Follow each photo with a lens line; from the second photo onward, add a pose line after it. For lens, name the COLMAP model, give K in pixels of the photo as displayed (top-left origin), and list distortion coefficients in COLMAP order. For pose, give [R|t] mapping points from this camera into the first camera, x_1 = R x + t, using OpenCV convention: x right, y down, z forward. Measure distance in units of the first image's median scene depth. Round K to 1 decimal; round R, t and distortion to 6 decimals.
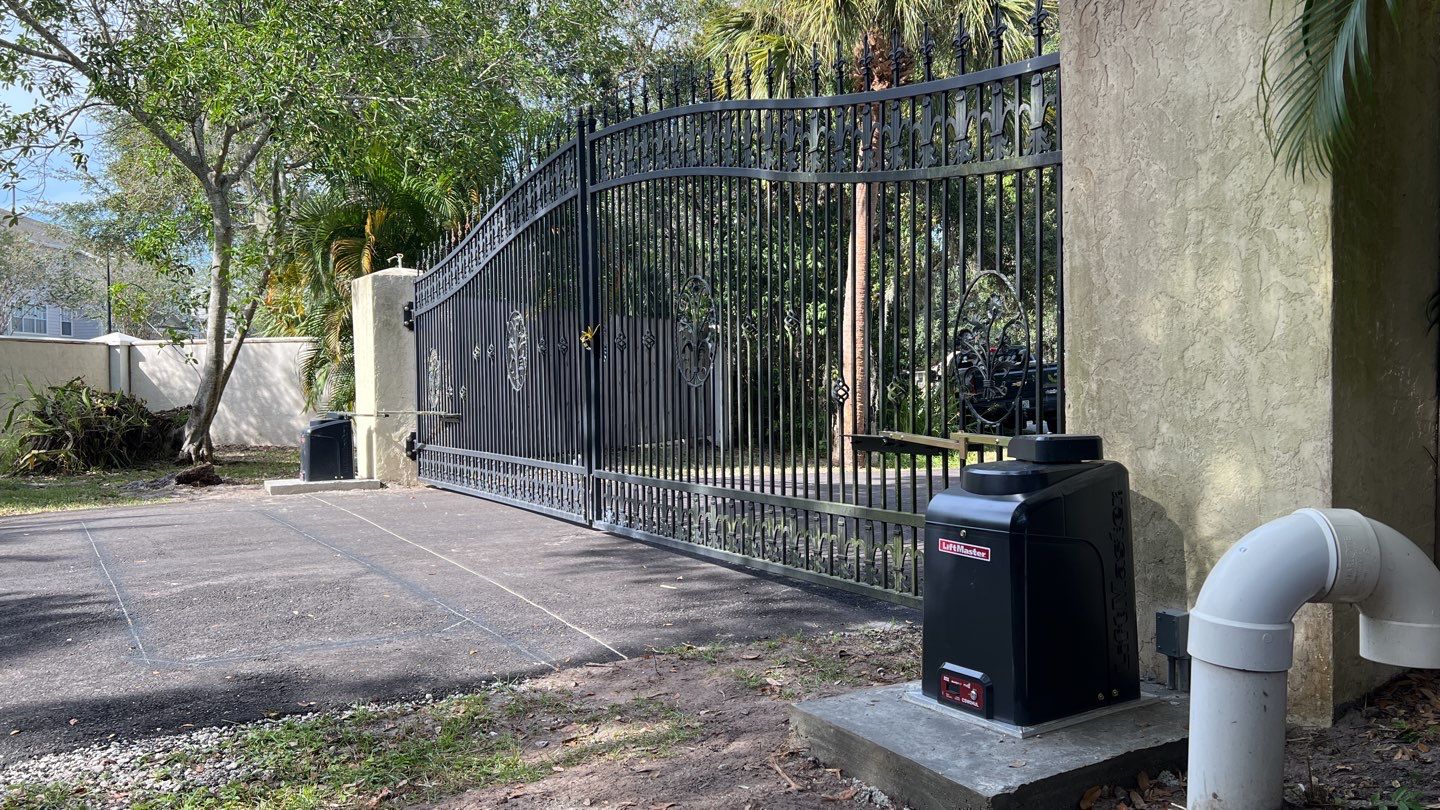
lens RADIAL K [[1128.3, 0, 728.7], [0, 1128.3, 405.6], [0, 0, 1]] dist [0.055519, -0.086153]
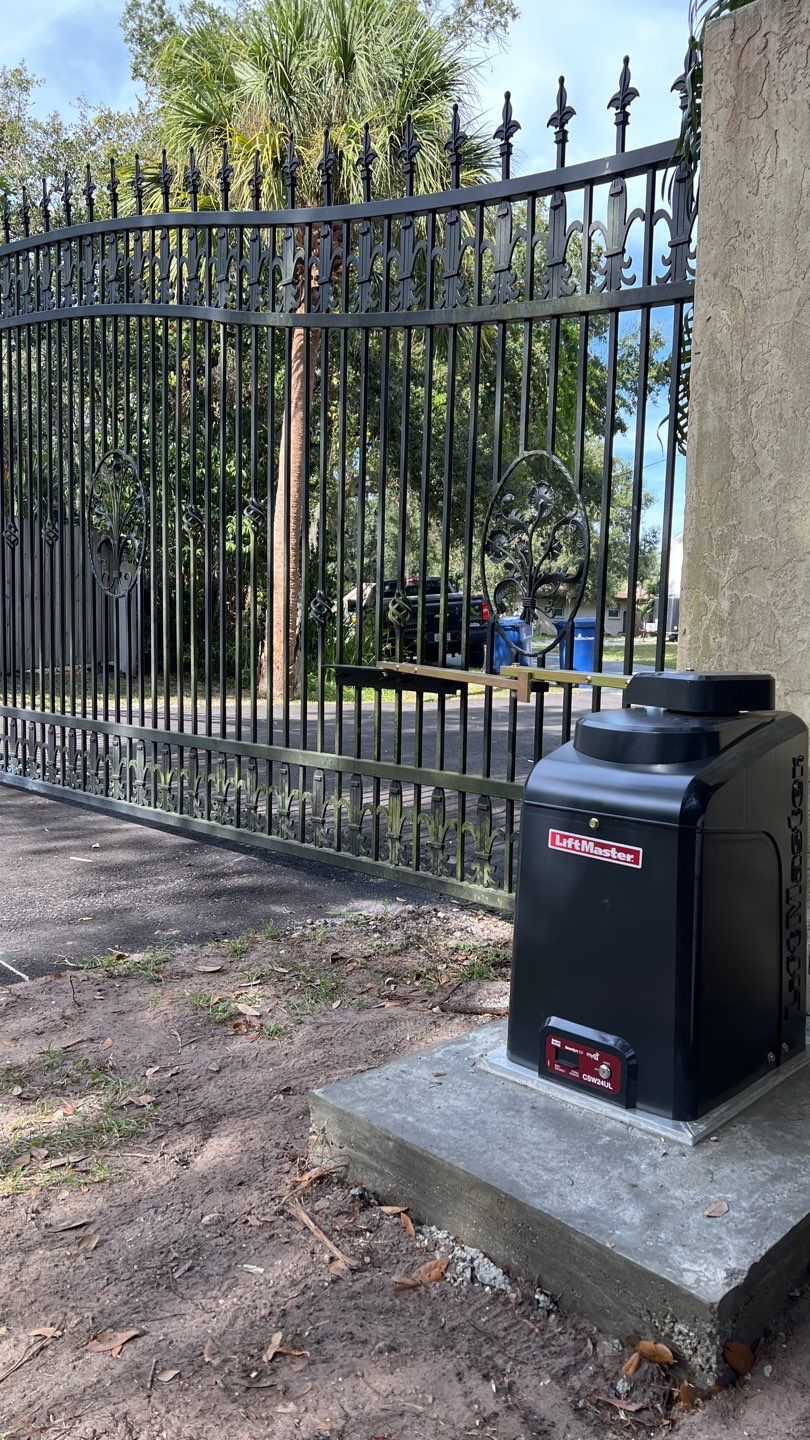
lens RADIAL K [[1128.3, 0, 432.4], [0, 1128.3, 734.4], [0, 0, 1]] dist [0.055519, -0.086153]
pose [[0.965218, 0.006208, 0.261373, -0.035906], [-0.029138, 0.996044, 0.083945, 0.008396], [-0.259818, -0.088641, 0.961581, 0.301034]]
